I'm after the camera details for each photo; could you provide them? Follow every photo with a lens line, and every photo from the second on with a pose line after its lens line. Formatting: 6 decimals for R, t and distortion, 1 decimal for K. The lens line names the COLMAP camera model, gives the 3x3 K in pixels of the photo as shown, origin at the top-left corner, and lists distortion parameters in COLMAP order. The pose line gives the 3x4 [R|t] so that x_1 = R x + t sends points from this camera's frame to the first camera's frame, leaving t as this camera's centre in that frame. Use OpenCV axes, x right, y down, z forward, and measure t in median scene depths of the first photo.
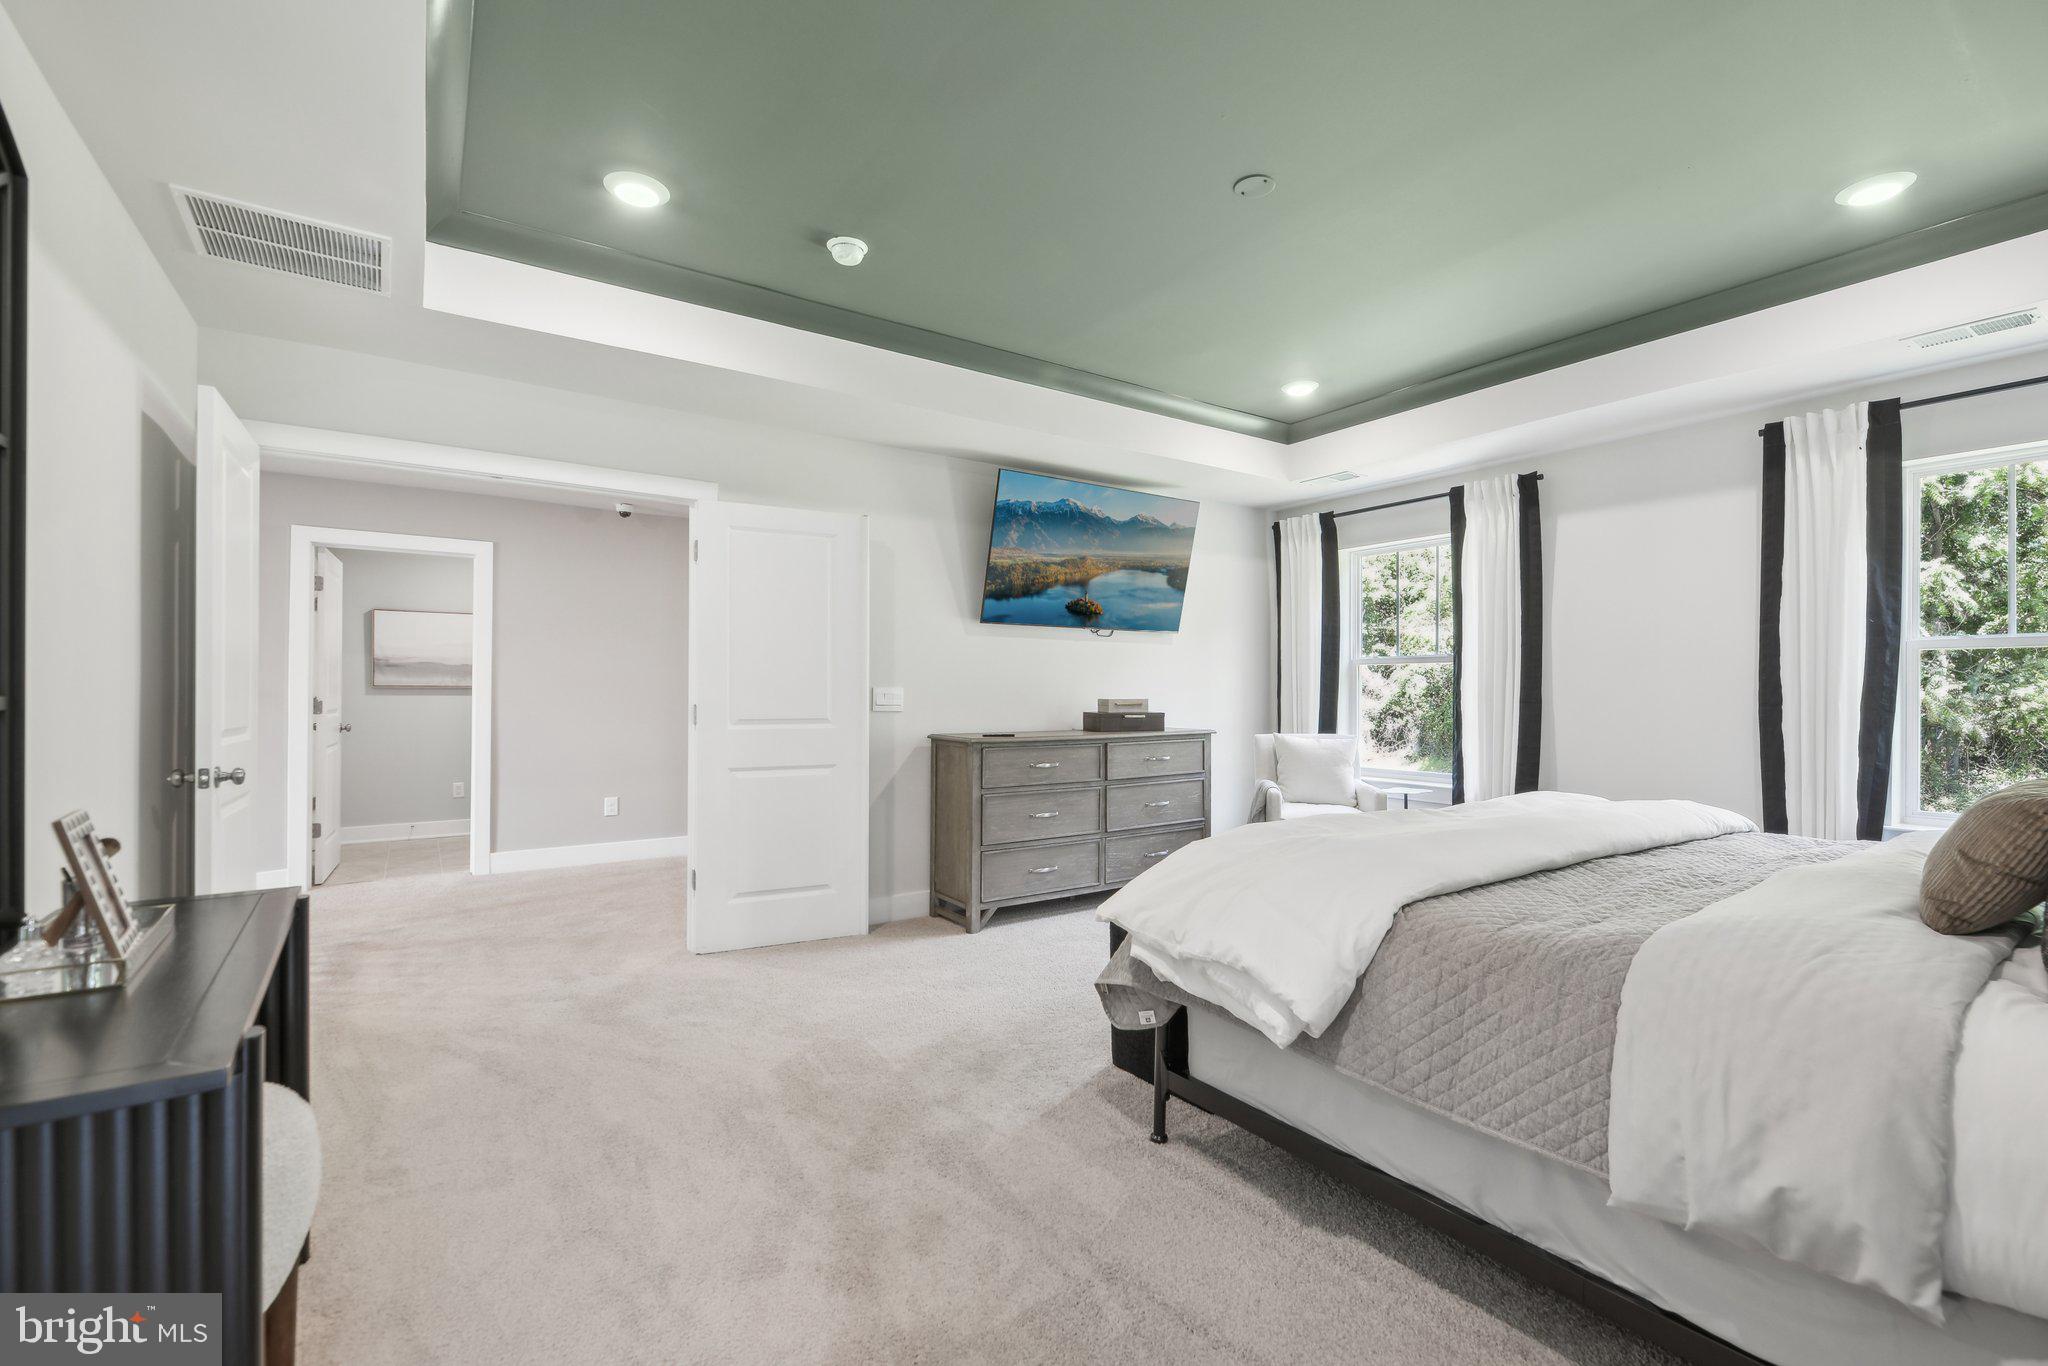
lens RADIAL K [[880.3, 0, 1017.9], [0, 880.3, 702.1], [0, 0, 1]] dist [0.000603, -0.000035]
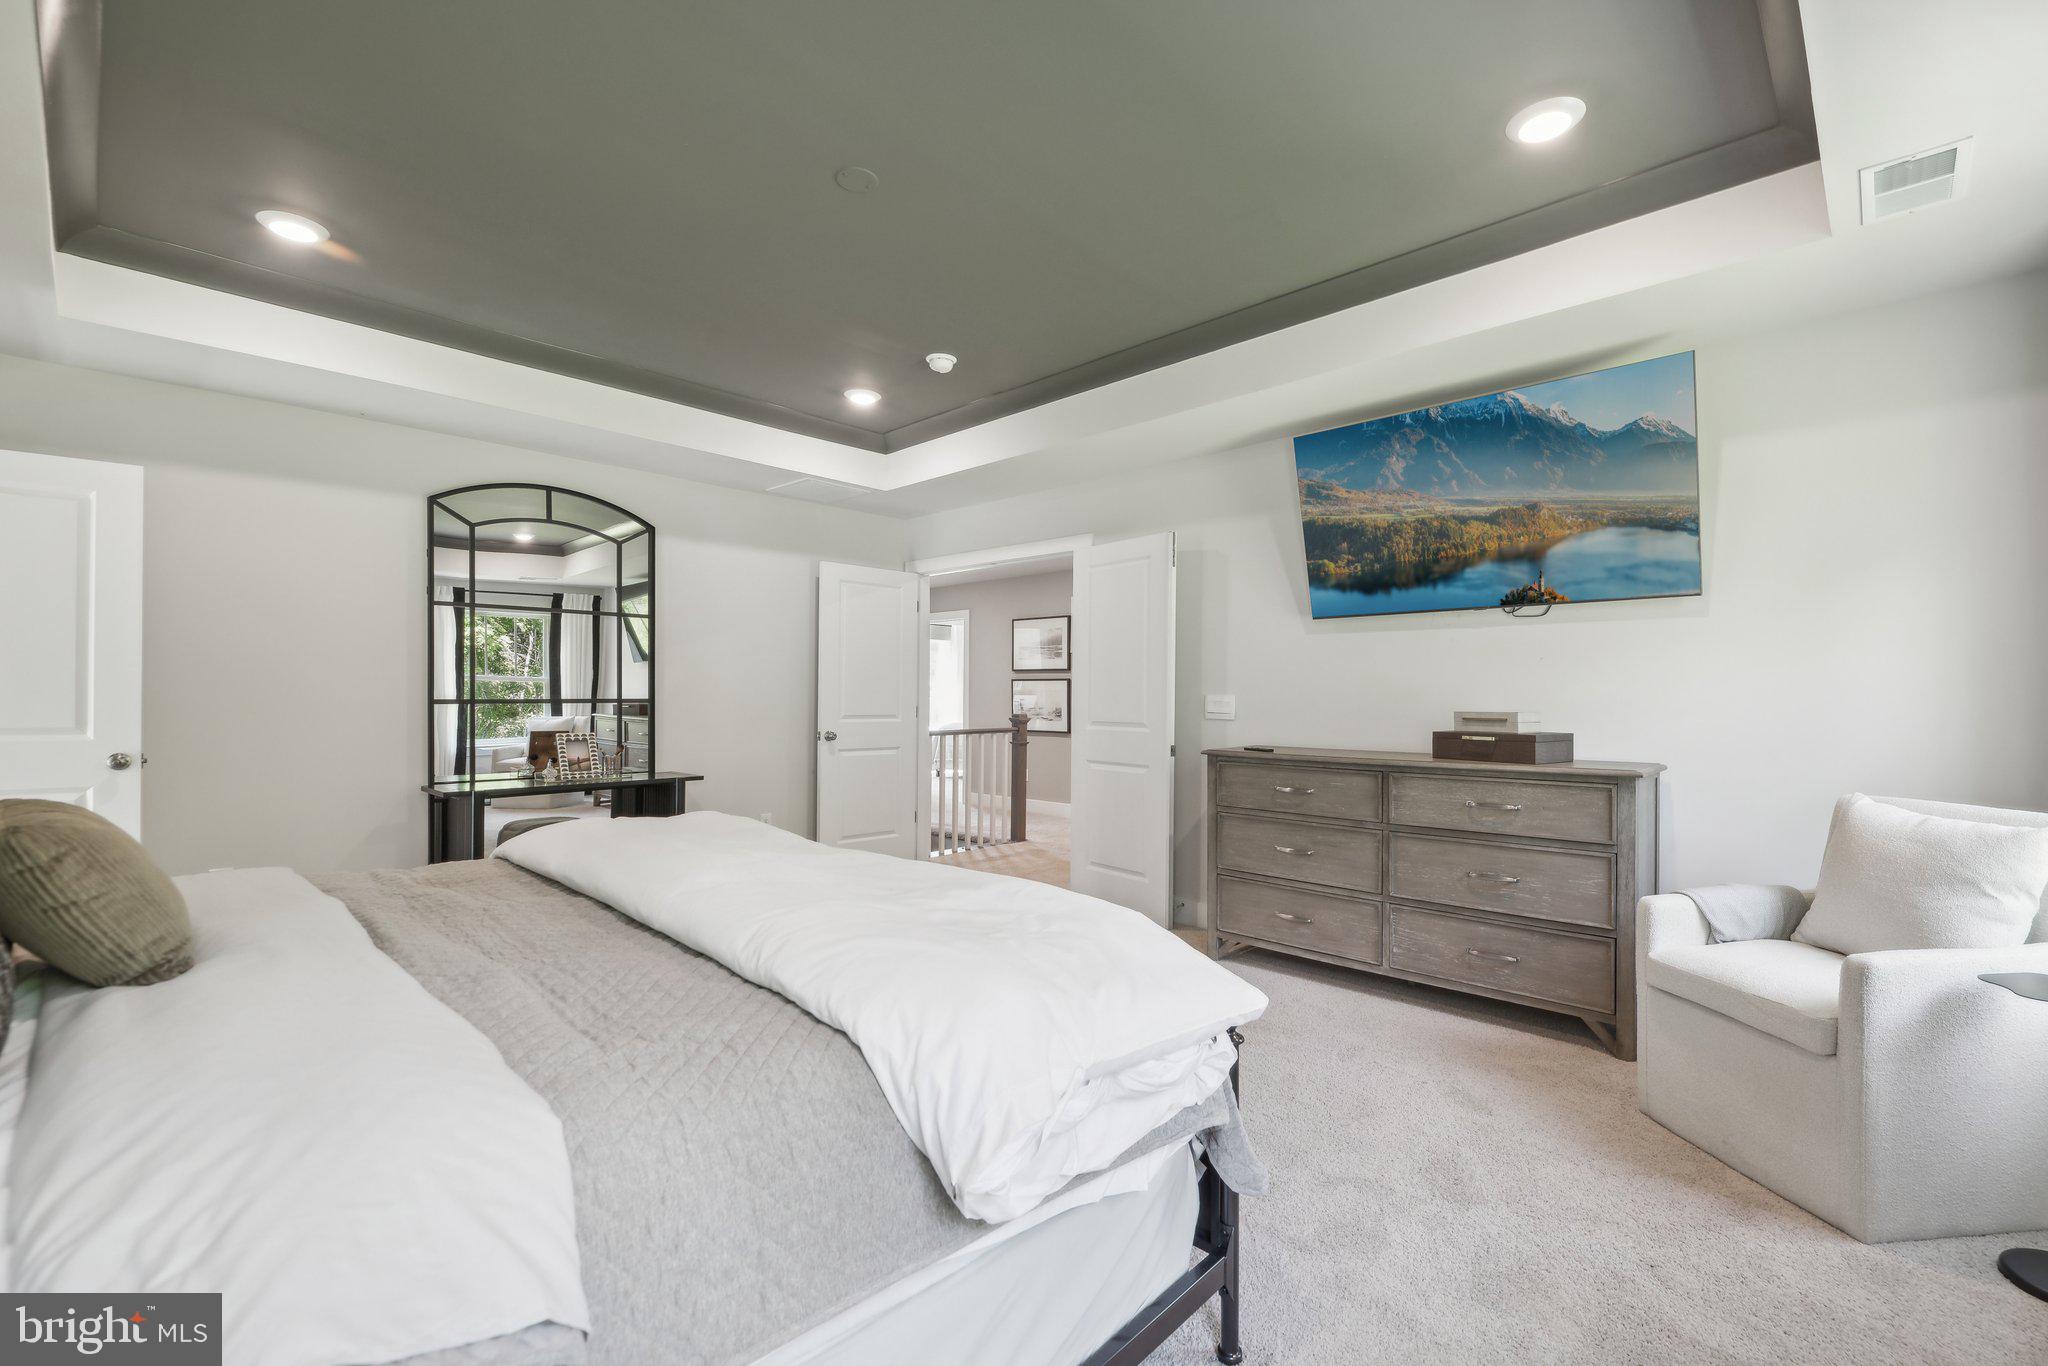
lens RADIAL K [[871.6, 0, 1030.2], [0, 871.6, 685.9], [0, 0, 1]] dist [-0.001719, -0.000201]
pose [[0.213895, -0.009866, -0.976807, 0.737587], [-0.013833, 0.999818, -0.013128, -0.010529], [0.976759, 0.016320, 0.213720, 0.559059]]
